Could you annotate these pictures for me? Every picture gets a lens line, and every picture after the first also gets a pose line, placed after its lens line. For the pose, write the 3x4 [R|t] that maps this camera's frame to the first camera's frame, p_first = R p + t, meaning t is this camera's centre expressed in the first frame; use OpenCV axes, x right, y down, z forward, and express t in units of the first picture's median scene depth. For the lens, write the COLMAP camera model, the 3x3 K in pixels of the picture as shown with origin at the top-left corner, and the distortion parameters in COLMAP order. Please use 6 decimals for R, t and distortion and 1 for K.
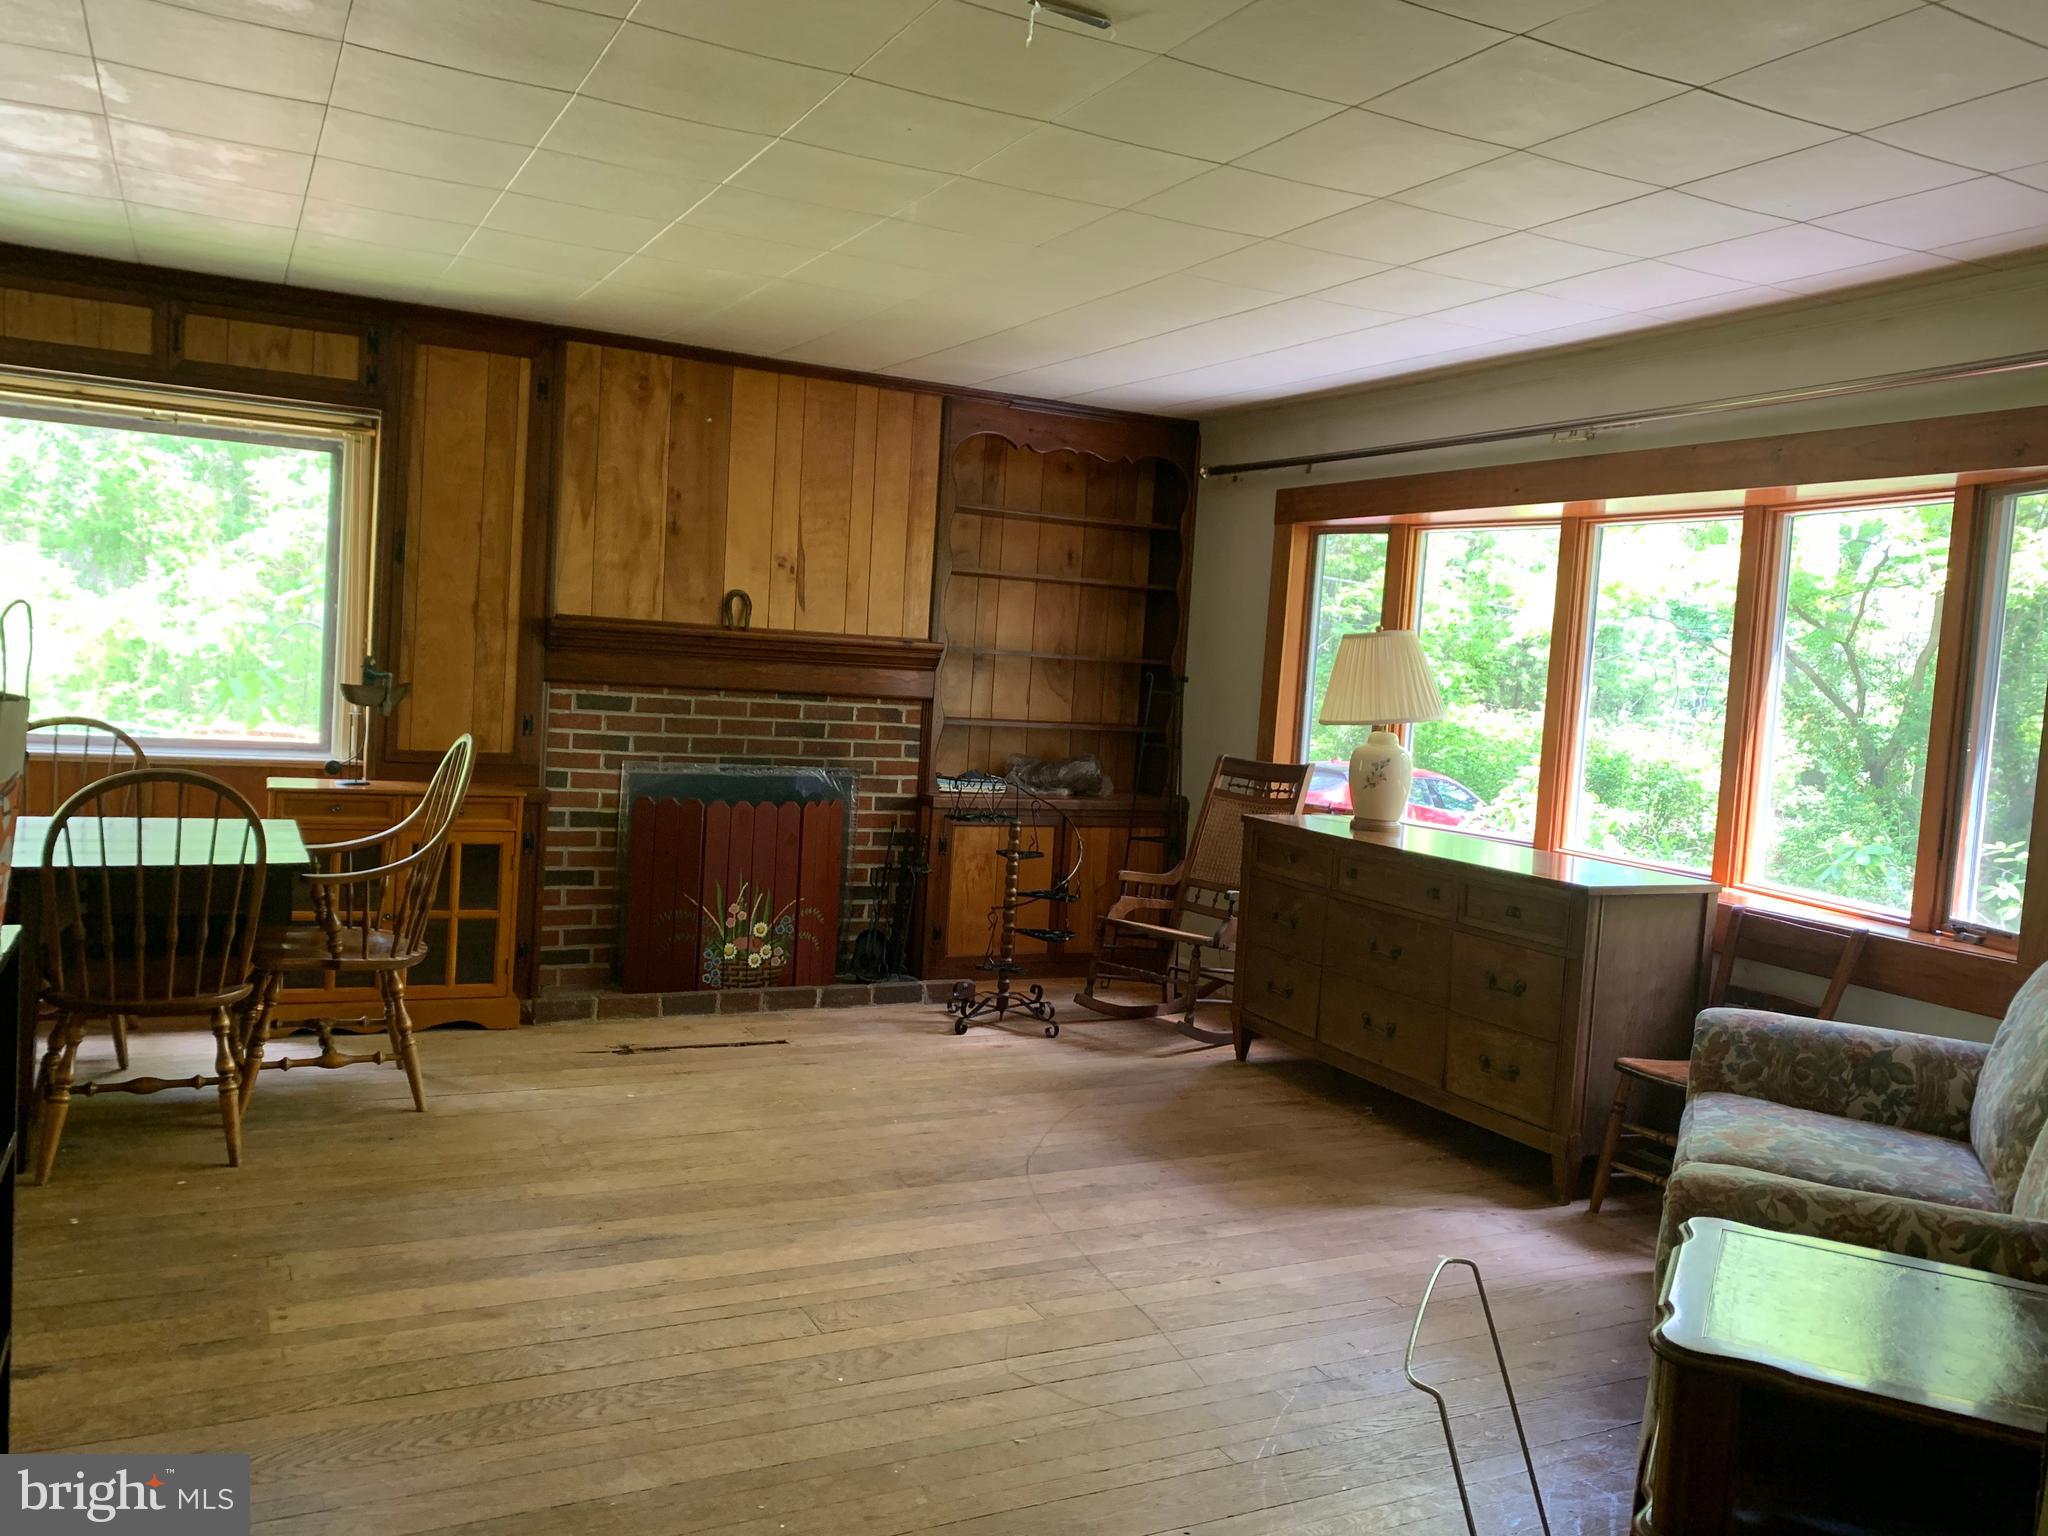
lens RADIAL K [[1564.8, 0, 1018.0], [0, 1564.8, 768.9], [0, 0, 1]] dist [0.036984, -0.012411]
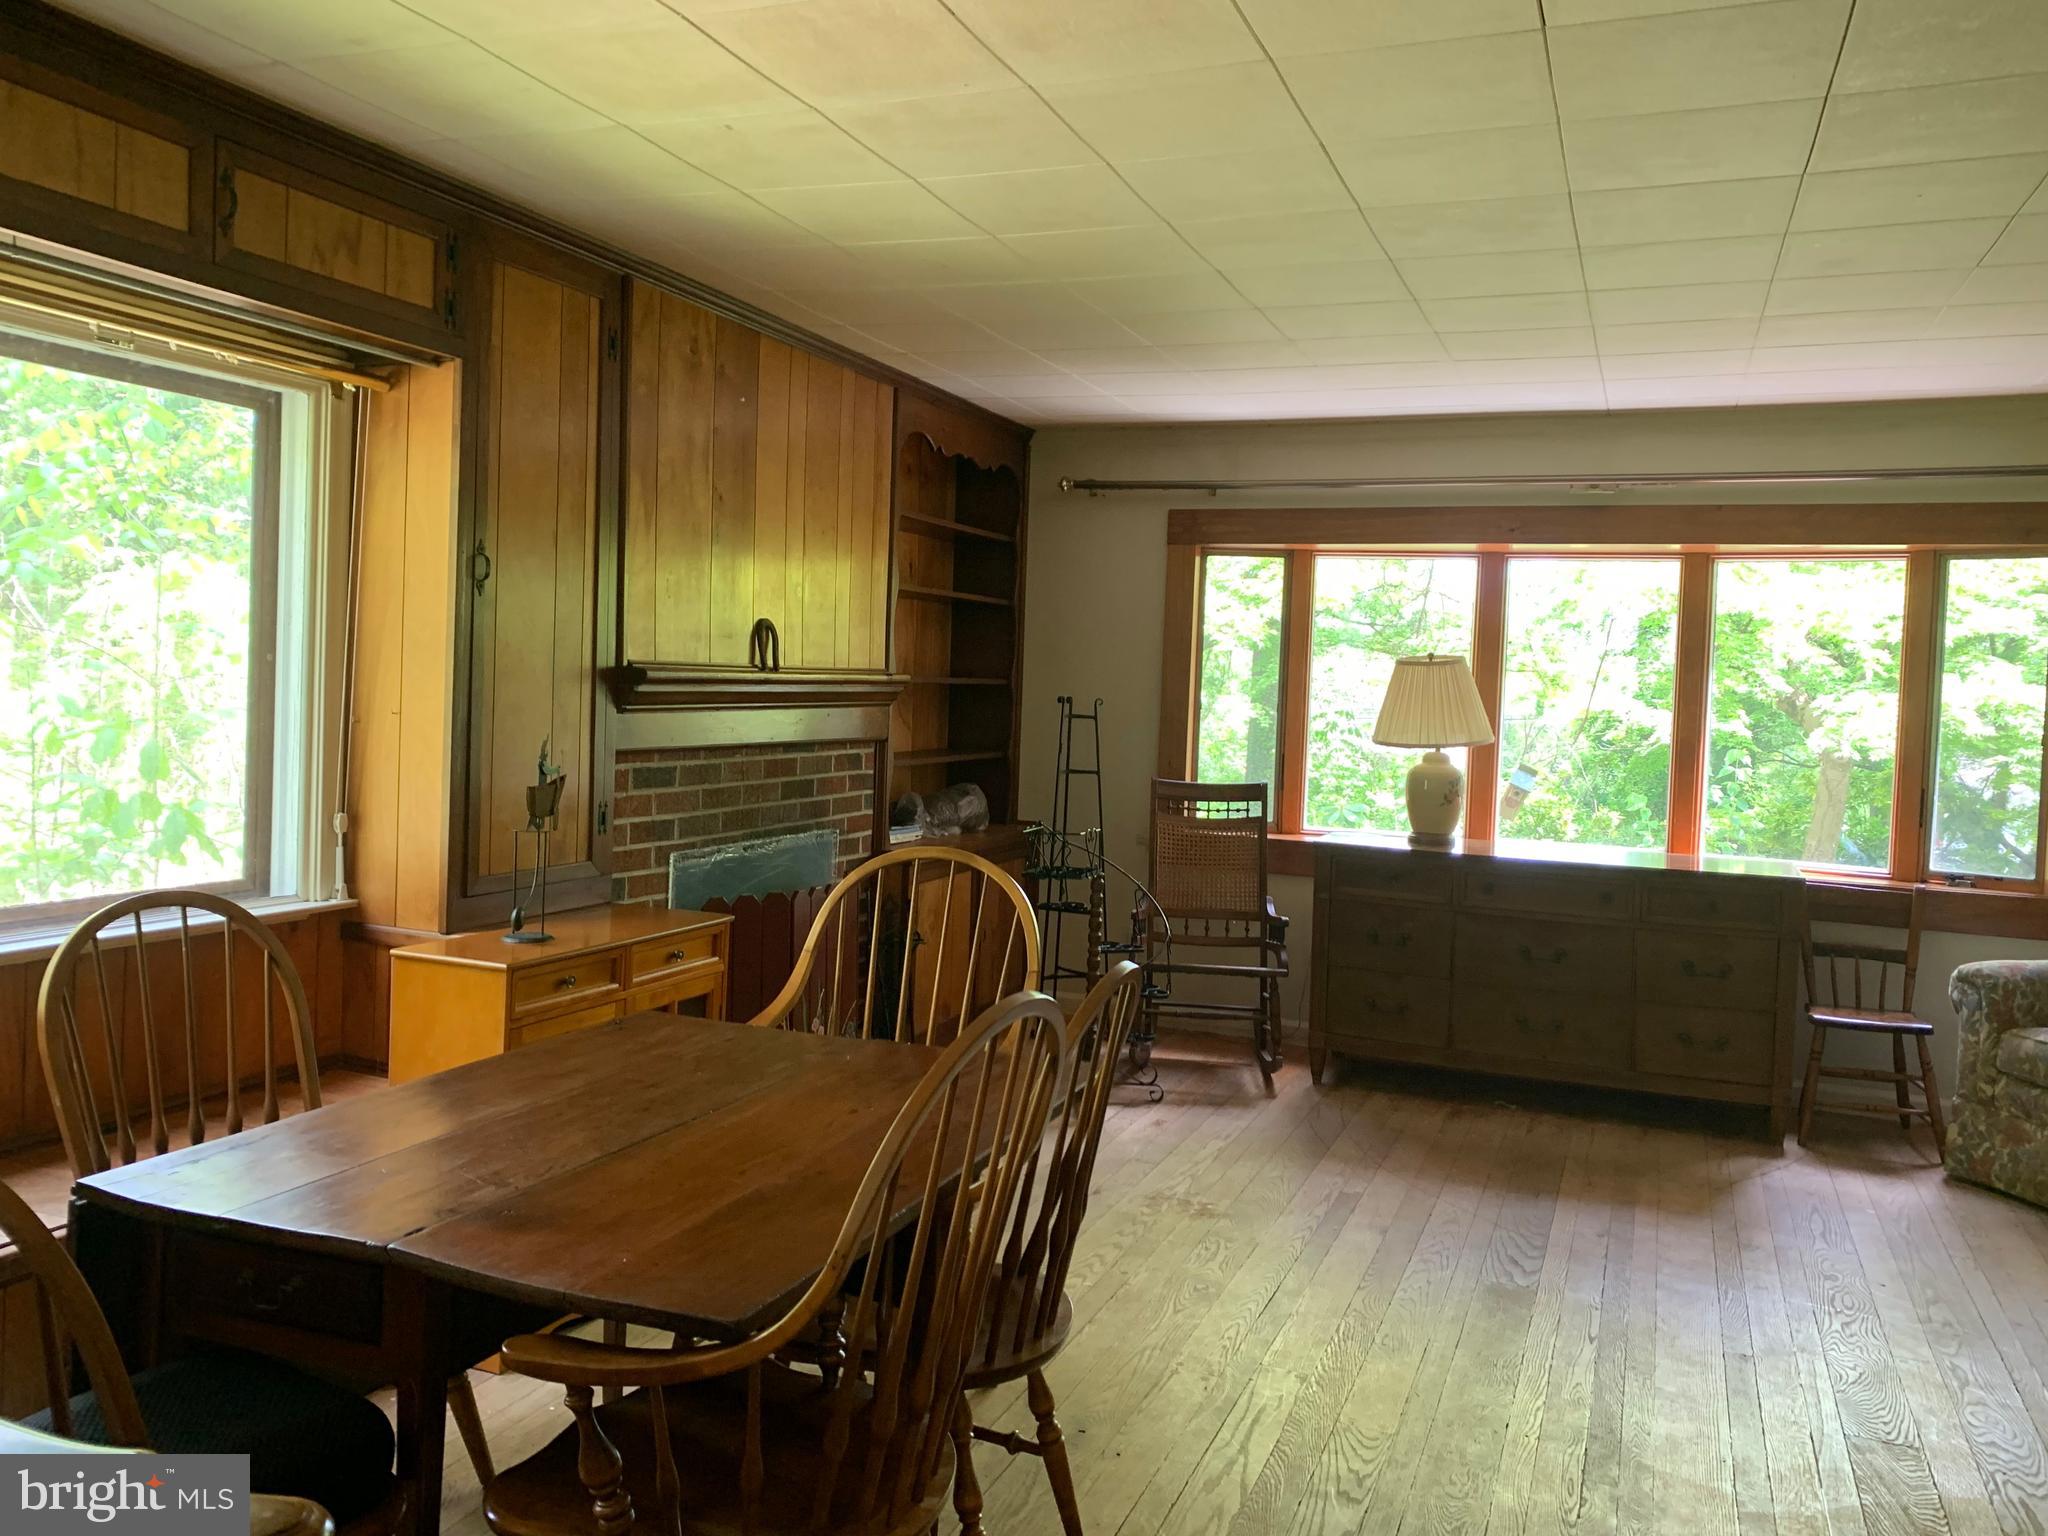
lens RADIAL K [[1564.8, 0, 1040.2], [0, 1564.8, 703.6], [0, 0, 1]] dist [0.036984, -0.012411]
pose [[0.746253, -0.046538, 0.664033, -0.623057], [0.057511, 0.998331, 0.005335, -0.070909], [-0.663173, 0.034208, 0.747684, 0.340522]]
